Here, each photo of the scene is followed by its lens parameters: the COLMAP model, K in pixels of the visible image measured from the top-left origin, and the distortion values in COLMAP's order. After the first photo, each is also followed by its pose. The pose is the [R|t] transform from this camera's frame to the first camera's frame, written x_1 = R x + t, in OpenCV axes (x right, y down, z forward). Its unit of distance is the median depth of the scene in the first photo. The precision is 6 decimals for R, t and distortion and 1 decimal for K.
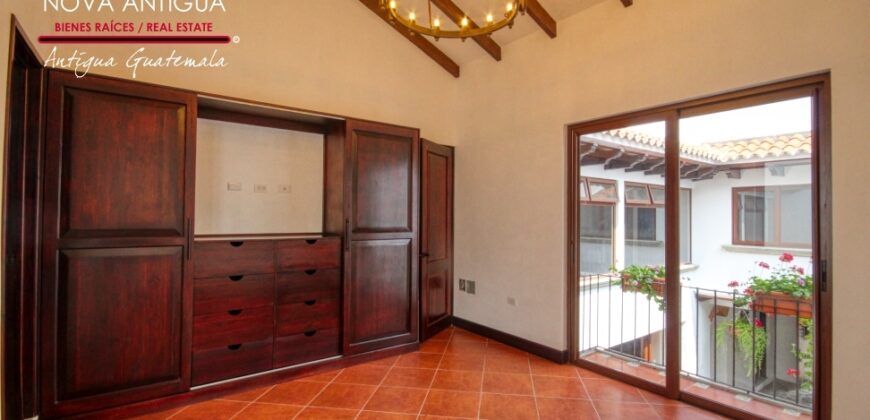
lens RADIAL K [[412.3, 0, 462.0], [0, 412.3, 212.9], [0, 0, 1]] dist [0.003043, 0.000546]
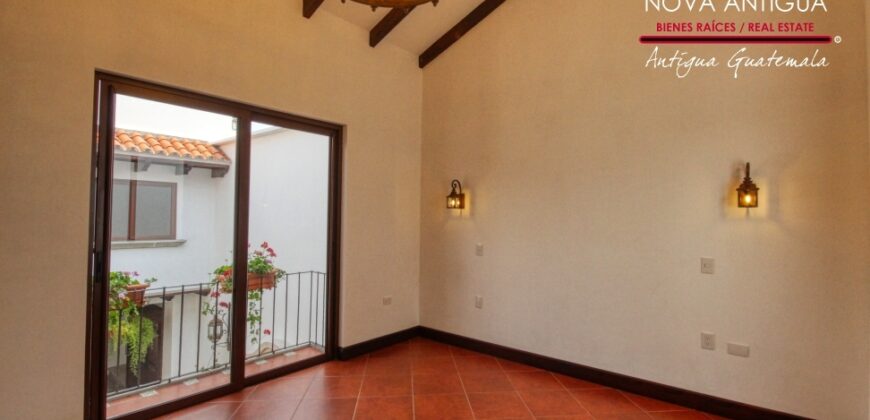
lens RADIAL K [[412.3, 0, 435.7], [0, 412.3, 209.1], [0, 0, 1]] dist [0.003043, 0.000546]
pose [[-0.225681, 0.008931, 0.974160, -0.538751], [-0.023323, 0.999622, -0.014567, 0.002915], [-0.973922, -0.026008, -0.225388, 0.680388]]
